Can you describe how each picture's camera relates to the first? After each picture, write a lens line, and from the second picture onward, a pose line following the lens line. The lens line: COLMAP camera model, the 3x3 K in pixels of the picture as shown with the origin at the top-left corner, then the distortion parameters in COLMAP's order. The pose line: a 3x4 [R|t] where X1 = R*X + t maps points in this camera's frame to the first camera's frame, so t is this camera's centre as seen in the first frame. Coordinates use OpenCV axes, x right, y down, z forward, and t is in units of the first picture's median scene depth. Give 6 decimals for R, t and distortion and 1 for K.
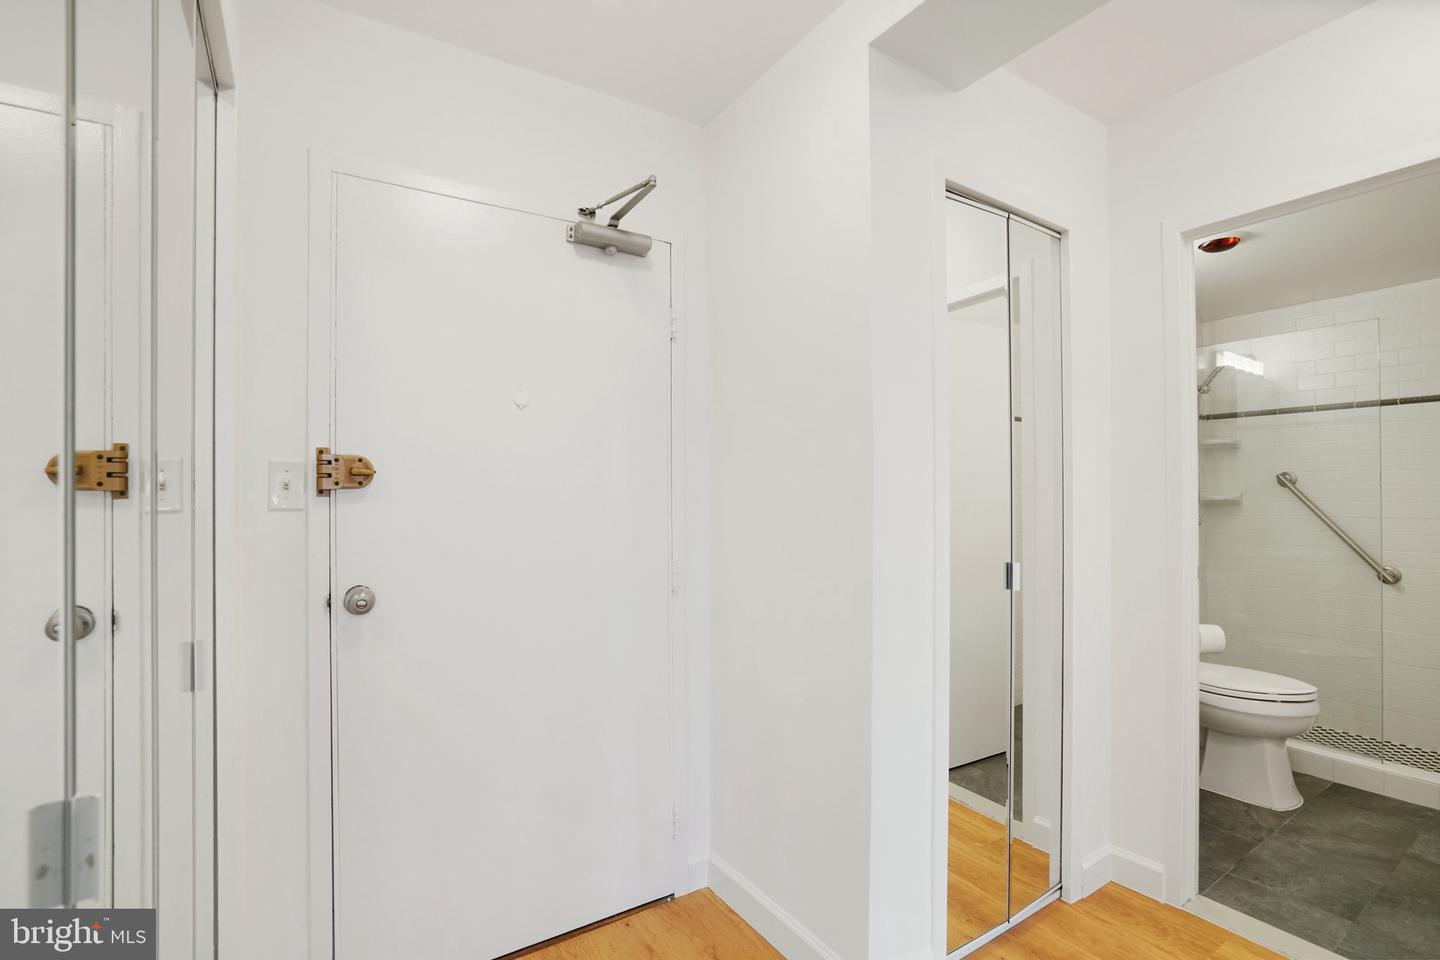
lens RADIAL K [[667.4, 0, 689.0], [0, 667.4, 496.1], [0, 0, 1]] dist [-0.053527, 0.014640]
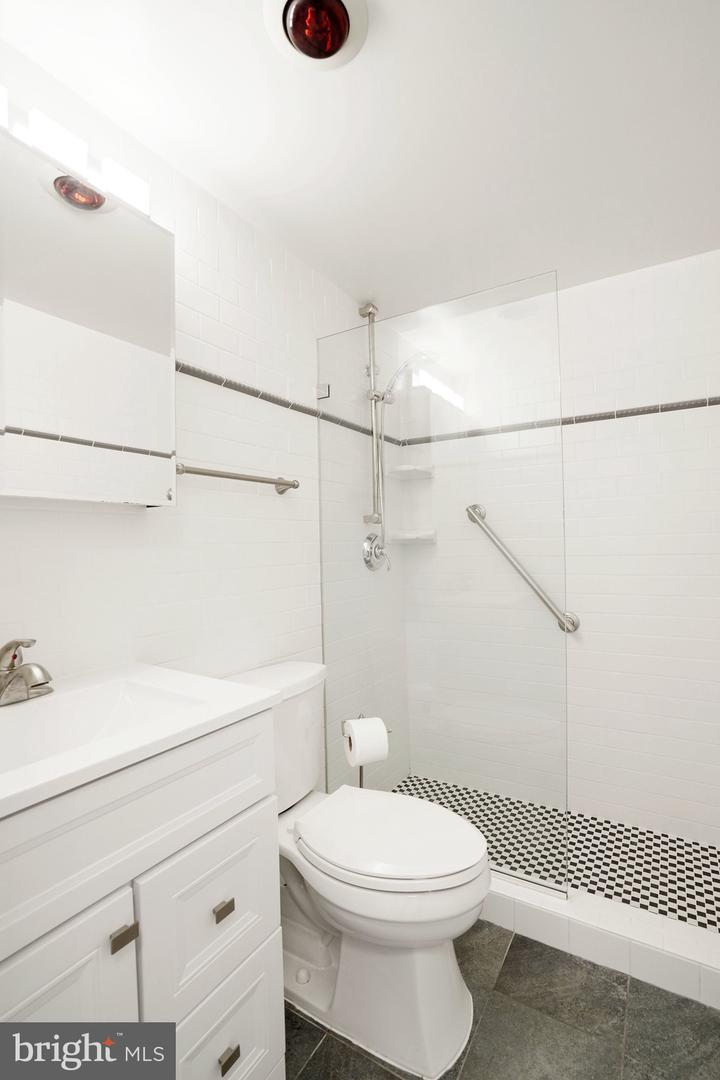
lens RADIAL K [[500.5, 0, 363.5], [0, 500.5, 548.6], [0, 0, 1]] dist [-0.053527, 0.014640]
pose [[0.895729, -0.016395, 0.444299, 0.512696], [0.014360, 0.999865, 0.007946, 0.013898], [-0.444369, -0.000737, 0.895843, 0.485731]]
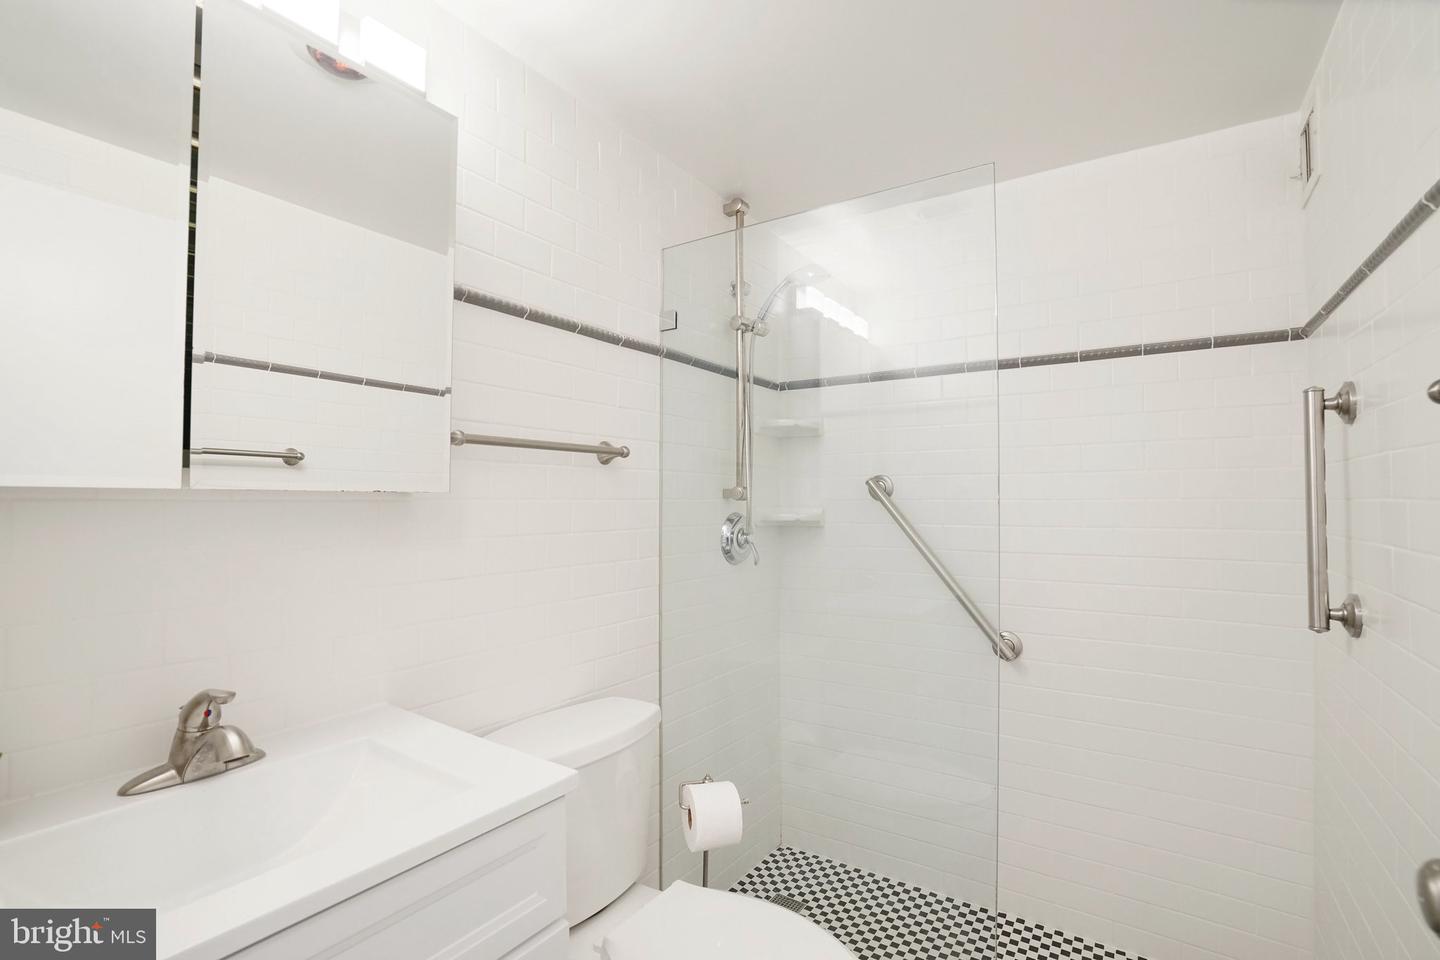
lens RADIAL K [[667.4, 0, 708.4], [0, 667.4, 487.8], [0, 0, 1]] dist [-0.053527, 0.014640]
pose [[0.914832, 0.014434, 0.403576, 0.536422], [-0.009129, 0.999845, -0.015065, -0.015289], [-0.403731, 0.010098, 0.914822, 0.498464]]
